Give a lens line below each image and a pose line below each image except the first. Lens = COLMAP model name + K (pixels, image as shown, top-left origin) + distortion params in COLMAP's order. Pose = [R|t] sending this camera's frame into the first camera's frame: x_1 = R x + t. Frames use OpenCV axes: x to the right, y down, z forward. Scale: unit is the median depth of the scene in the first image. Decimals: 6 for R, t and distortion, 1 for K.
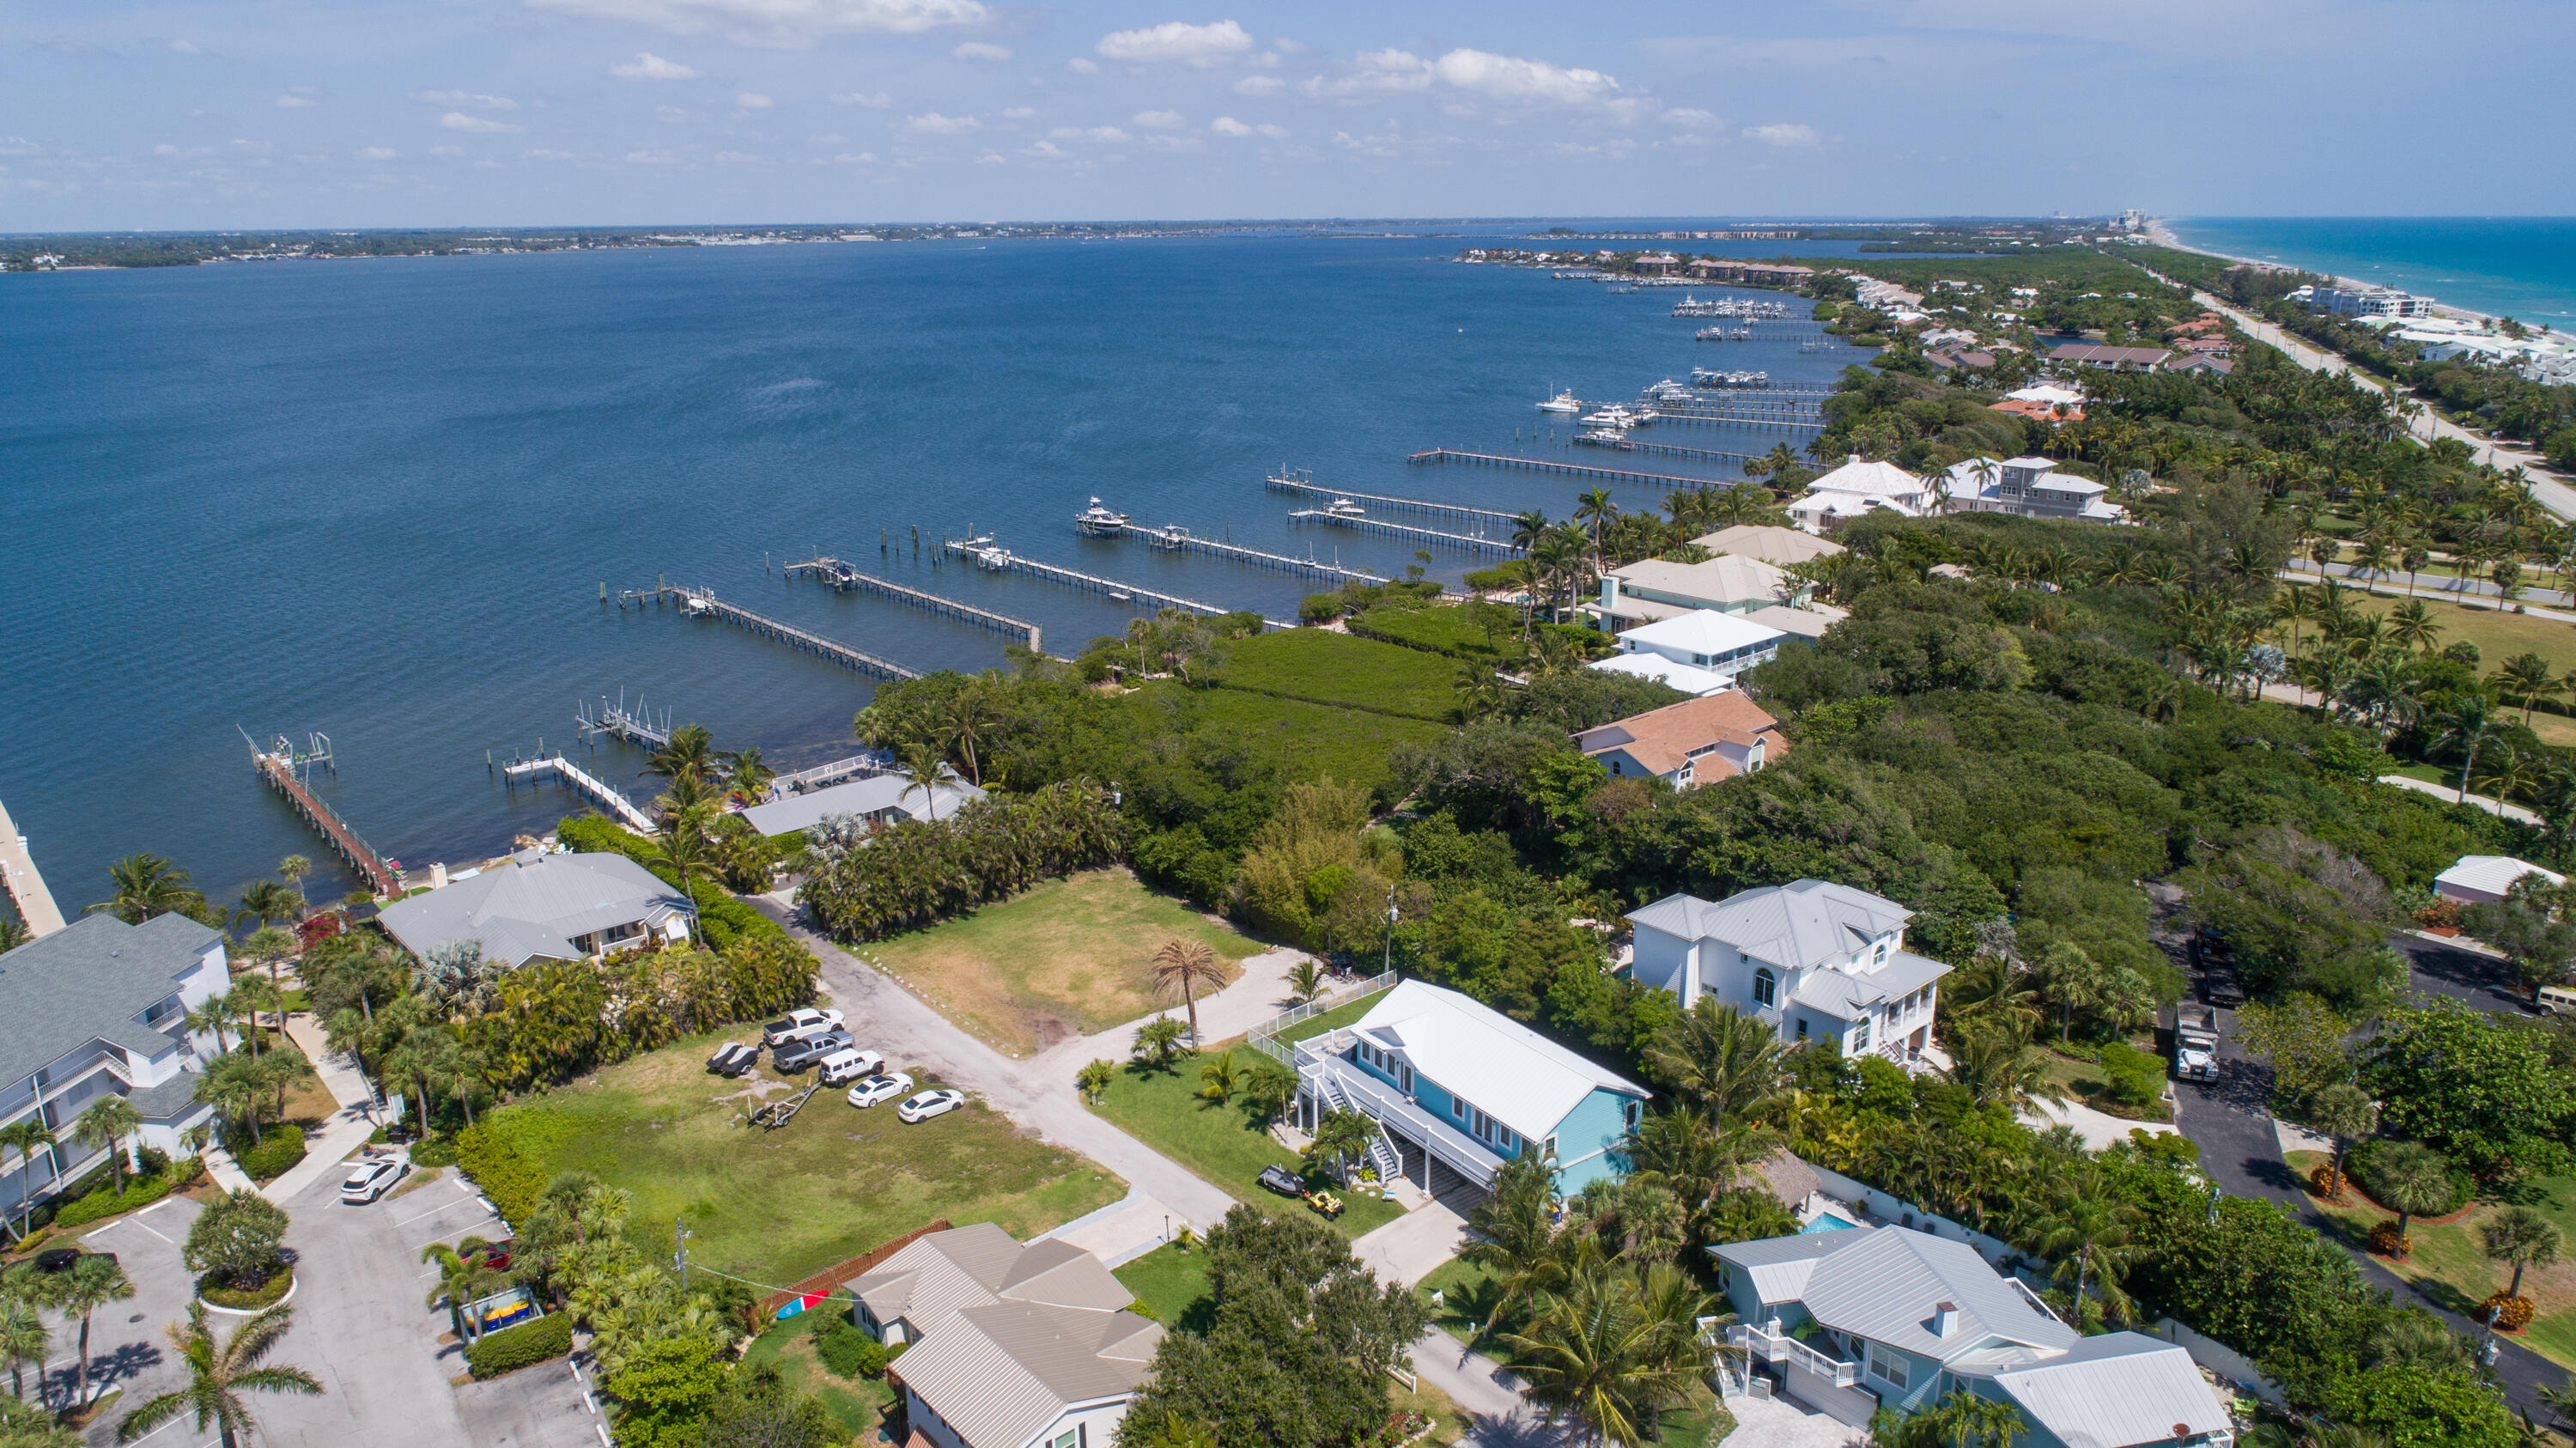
lens RADIAL K [[1741.9, 0, 1288.0], [0, 1741.9, 724.0], [0, 0, 1]] dist [-0.015129, 0.007898]
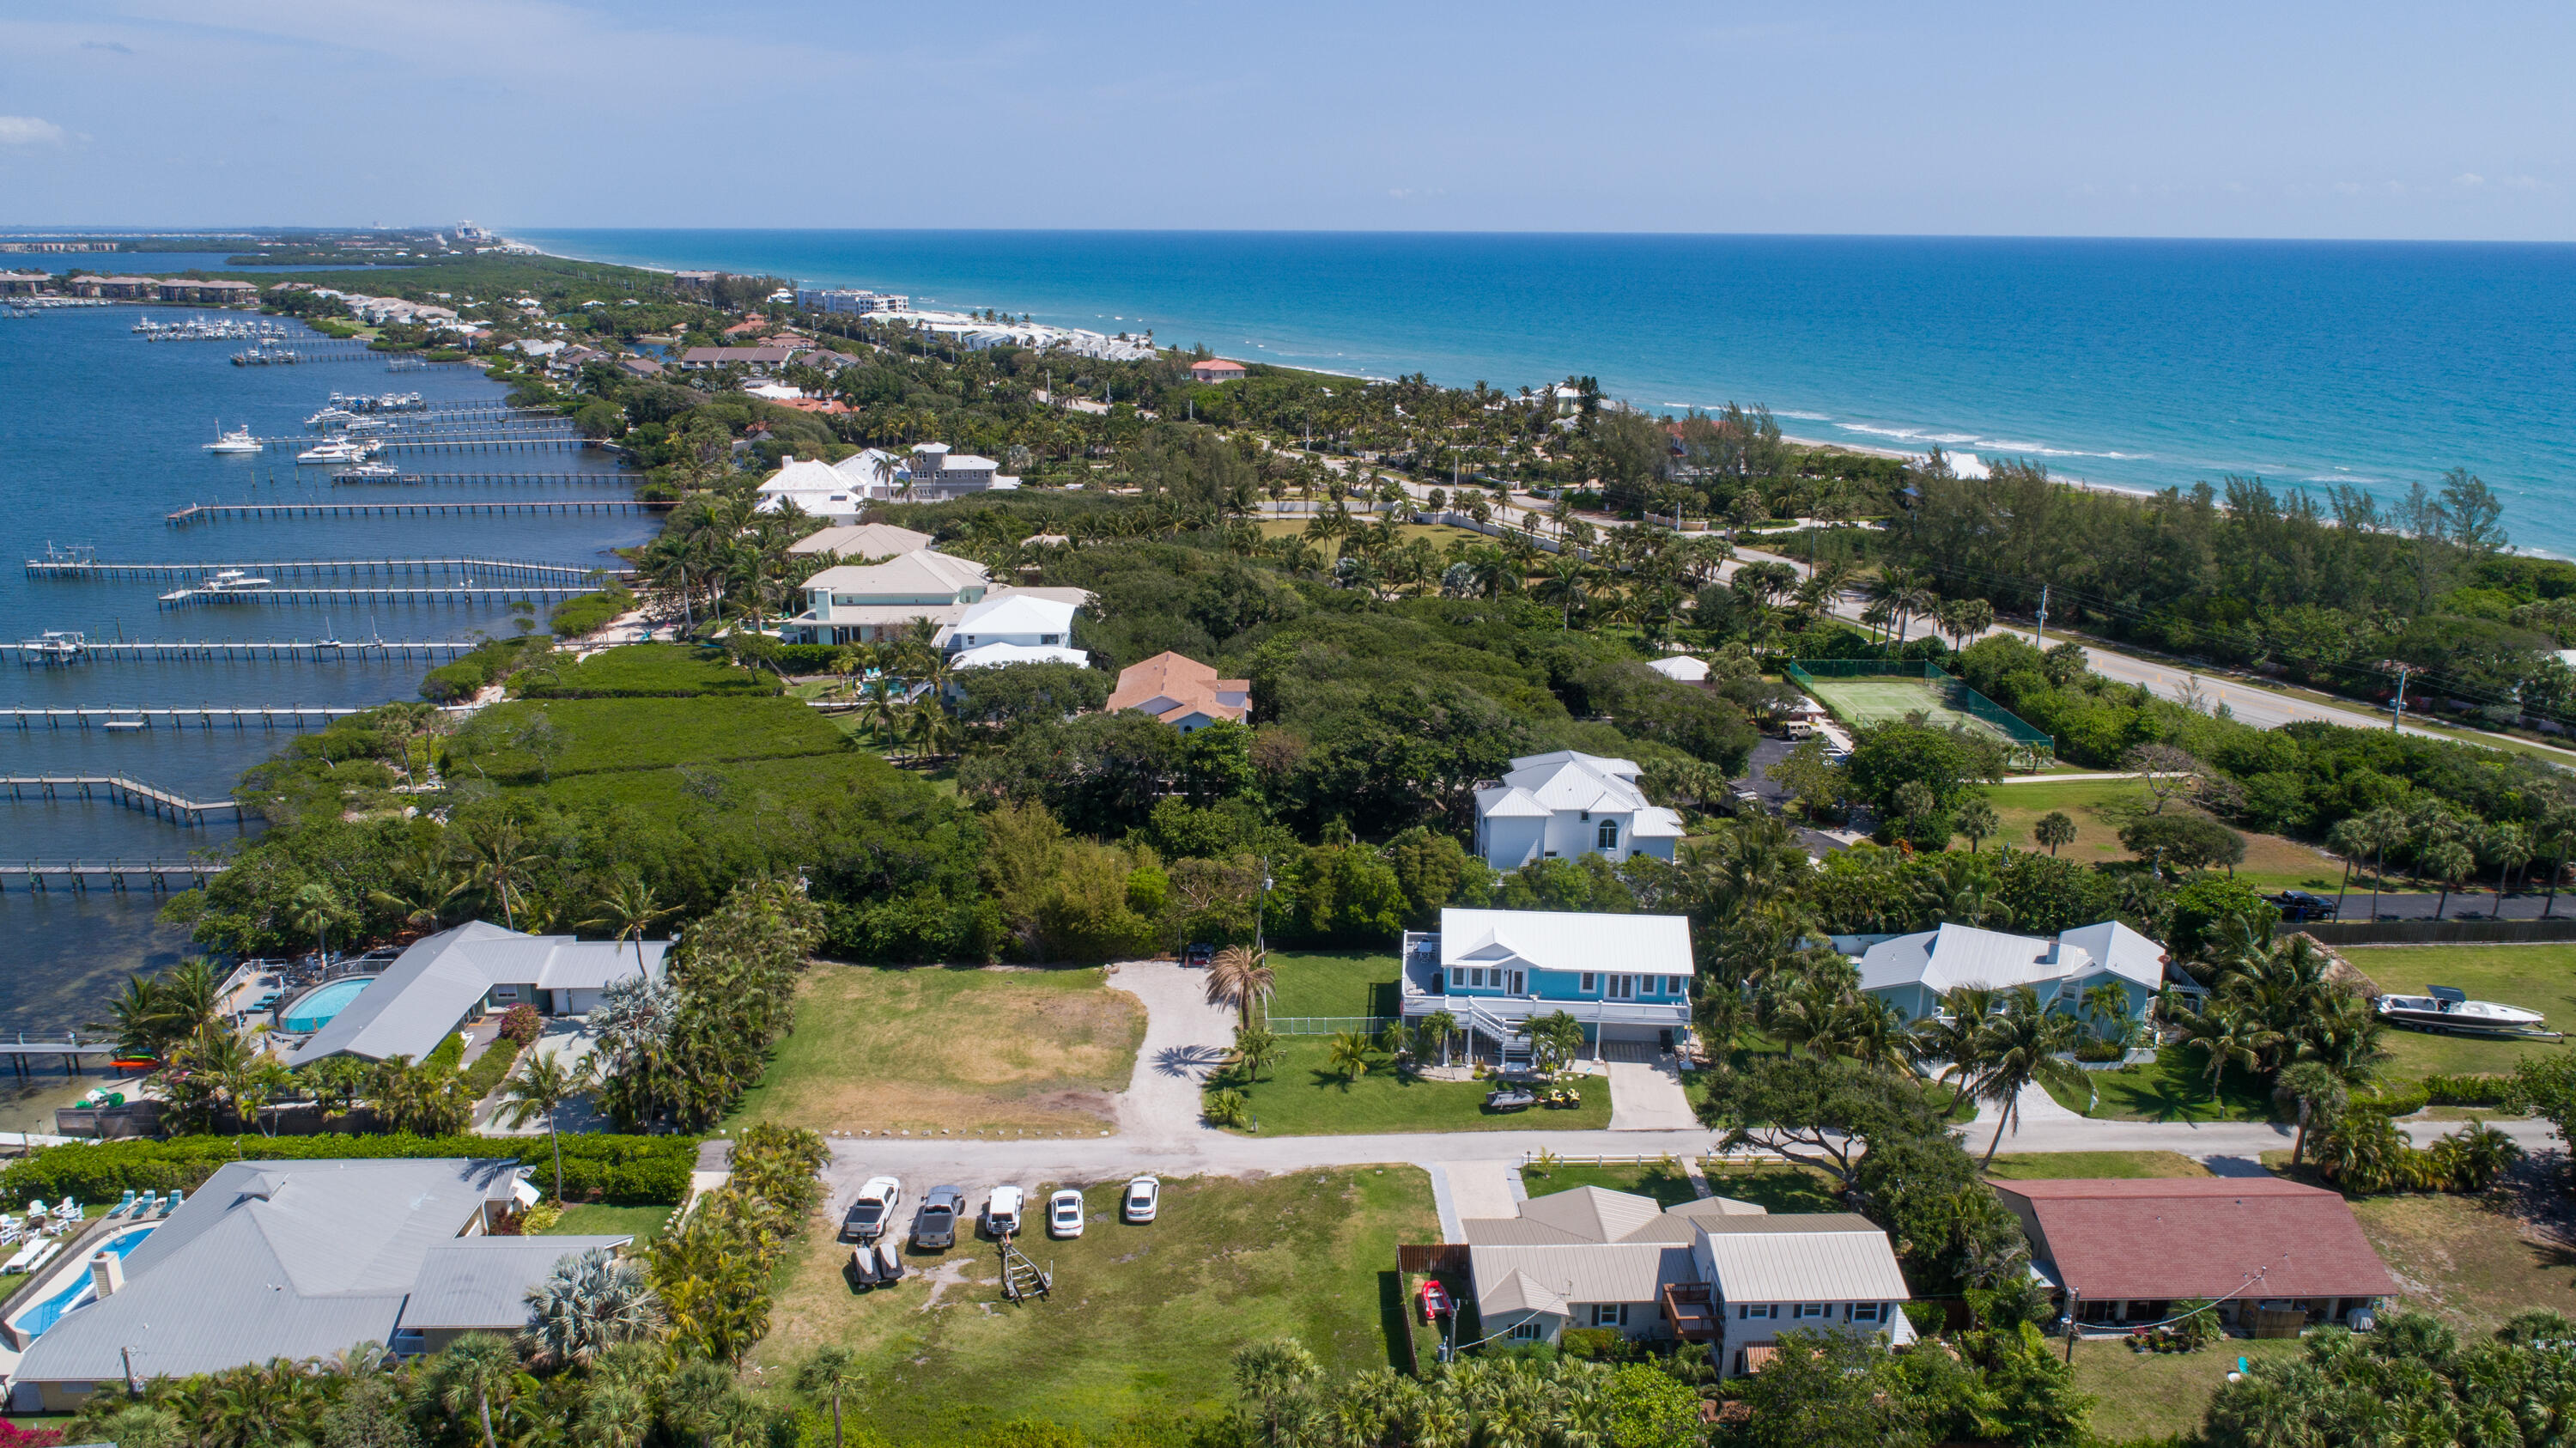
lens RADIAL K [[1737.0, 0, 1288.0], [0, 1737.0, 724.0], [0, 0, 1]] dist [-0.015317, 0.008230]
pose [[0.639951, -0.203717, 0.740920, -0.599386], [0.207538, 0.974206, 0.088604, -0.065232], [-0.739859, 0.097067, 0.665723, 0.250360]]
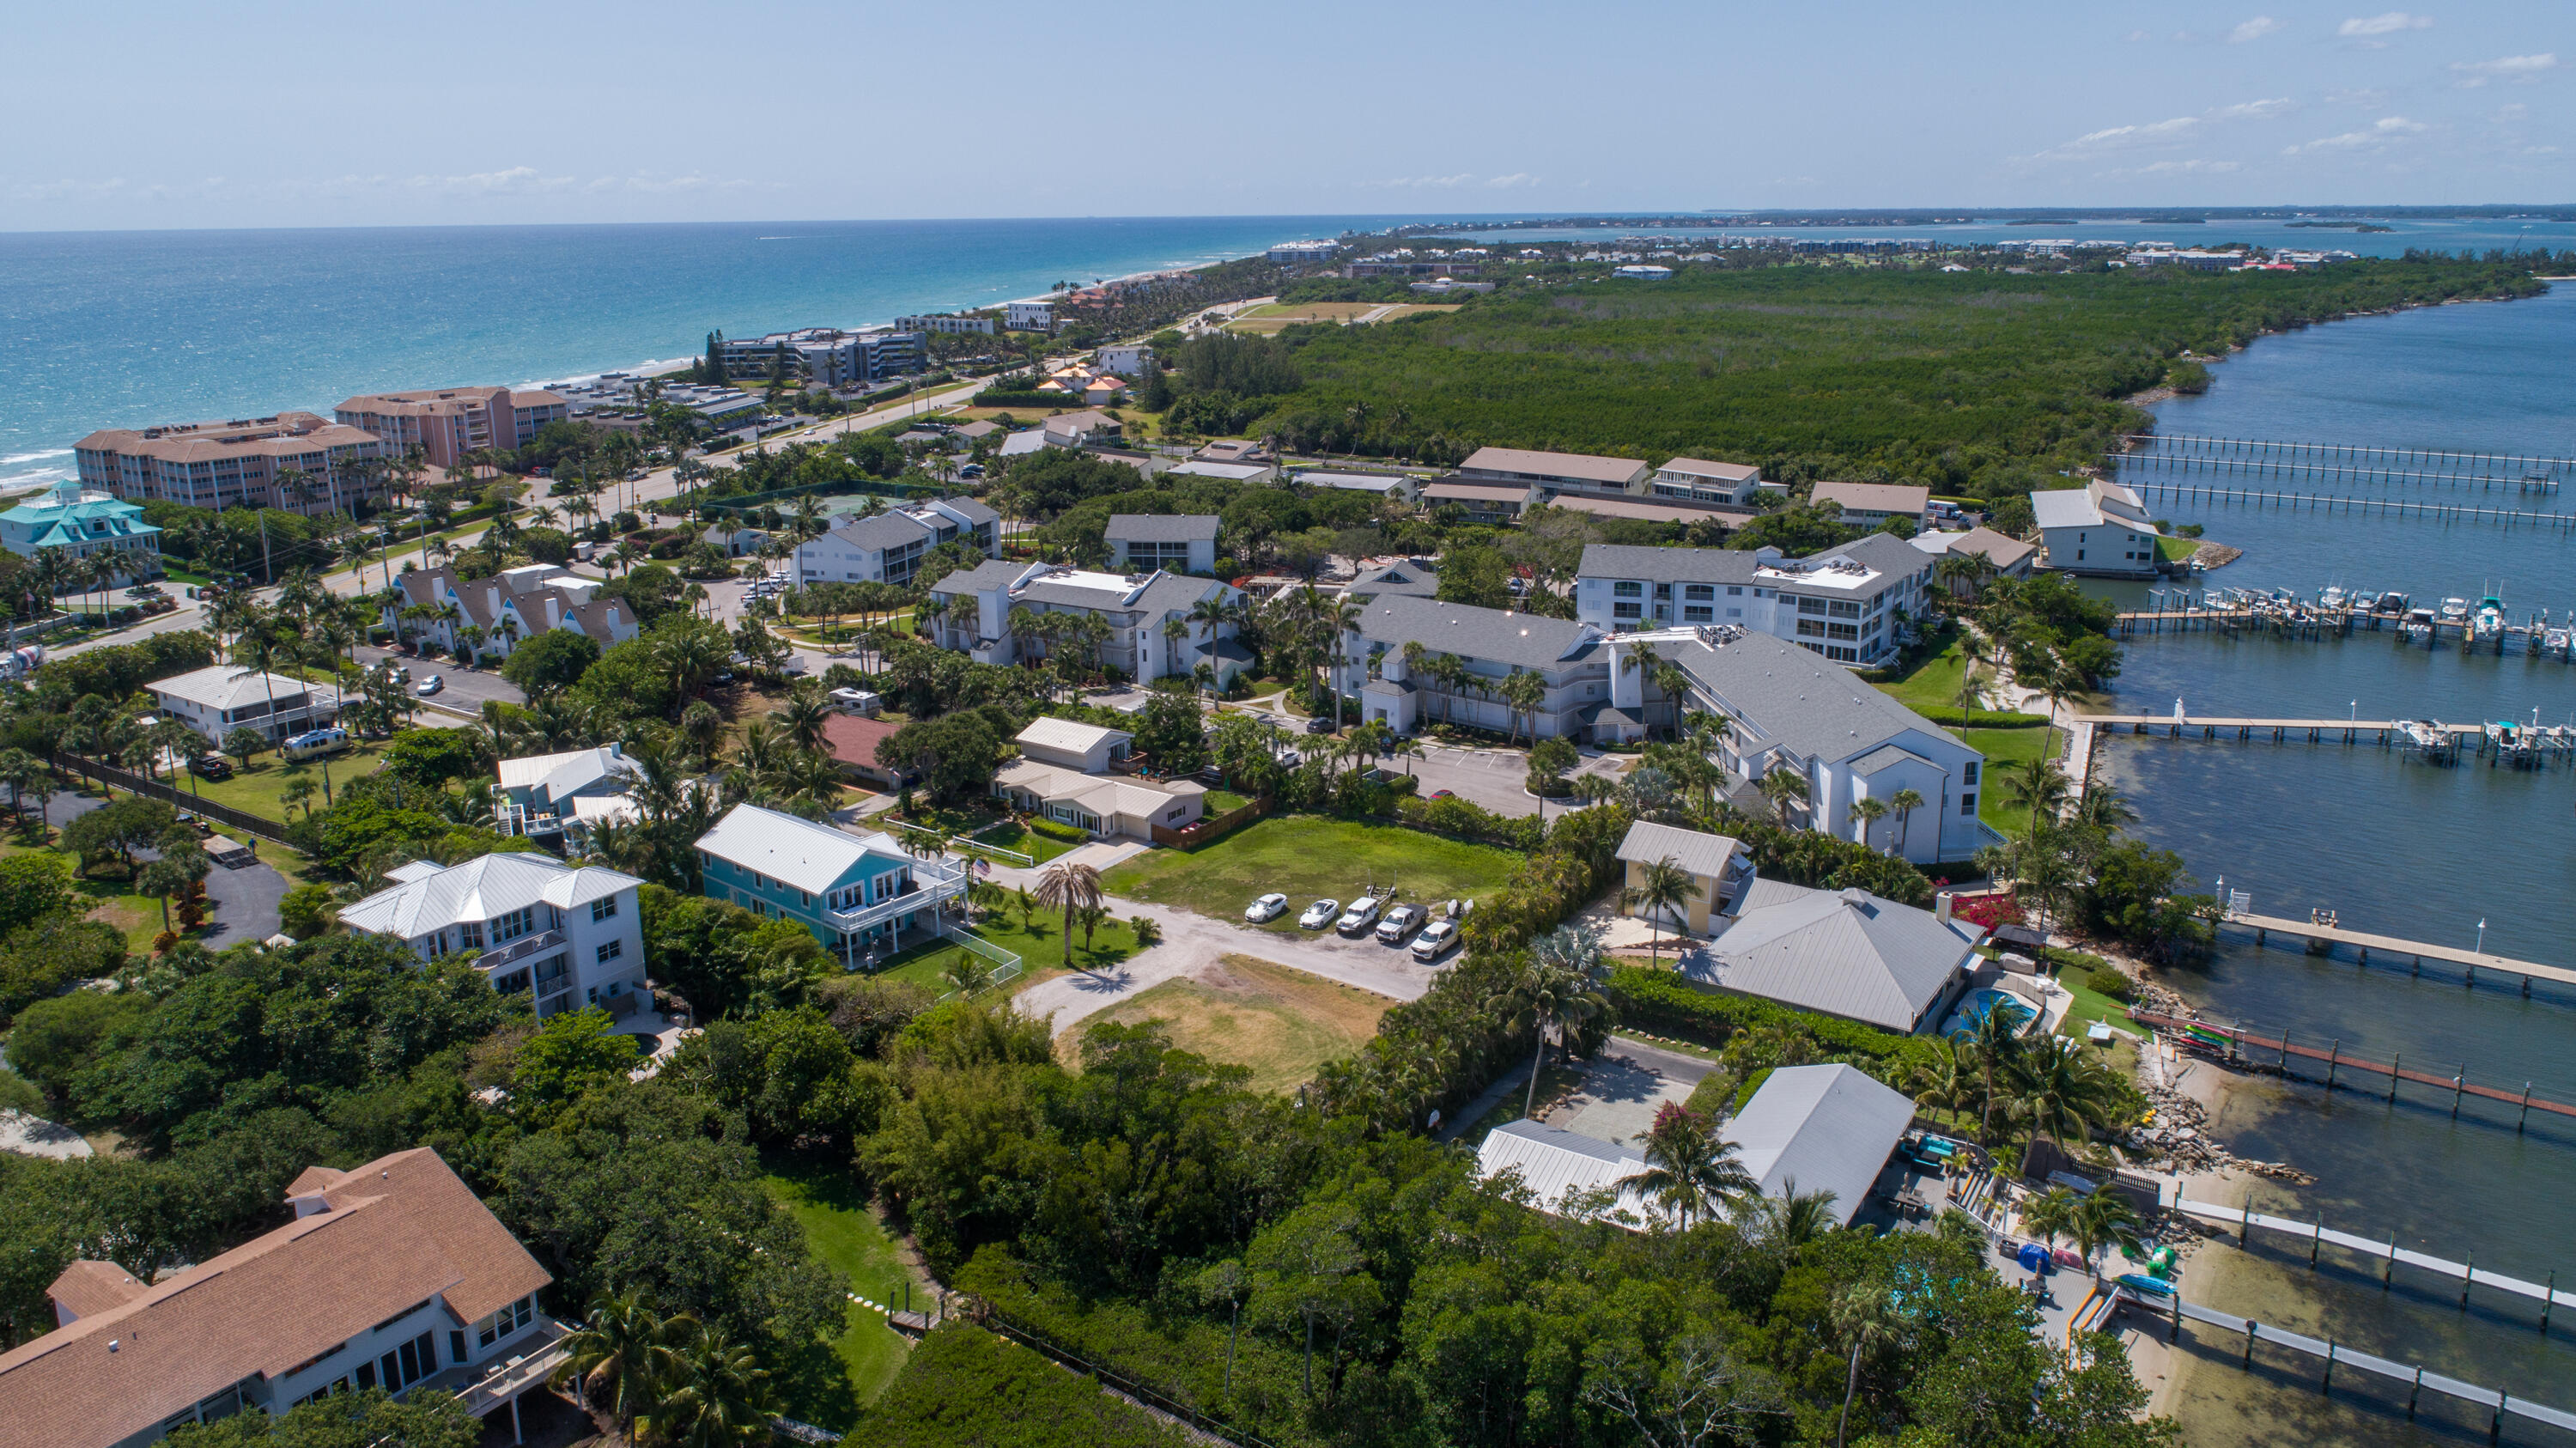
lens RADIAL K [[1788.4, 0, 1327.3], [0, 1788.4, 643.7], [0, 0, 1]] dist [-0.005974, -0.000534]
pose [[-0.966421, 0.074849, -0.245821, 0.040794], [-0.058447, 0.867536, 0.493929, -0.447945], [0.250229, 0.491711, -0.834030, 1.538262]]
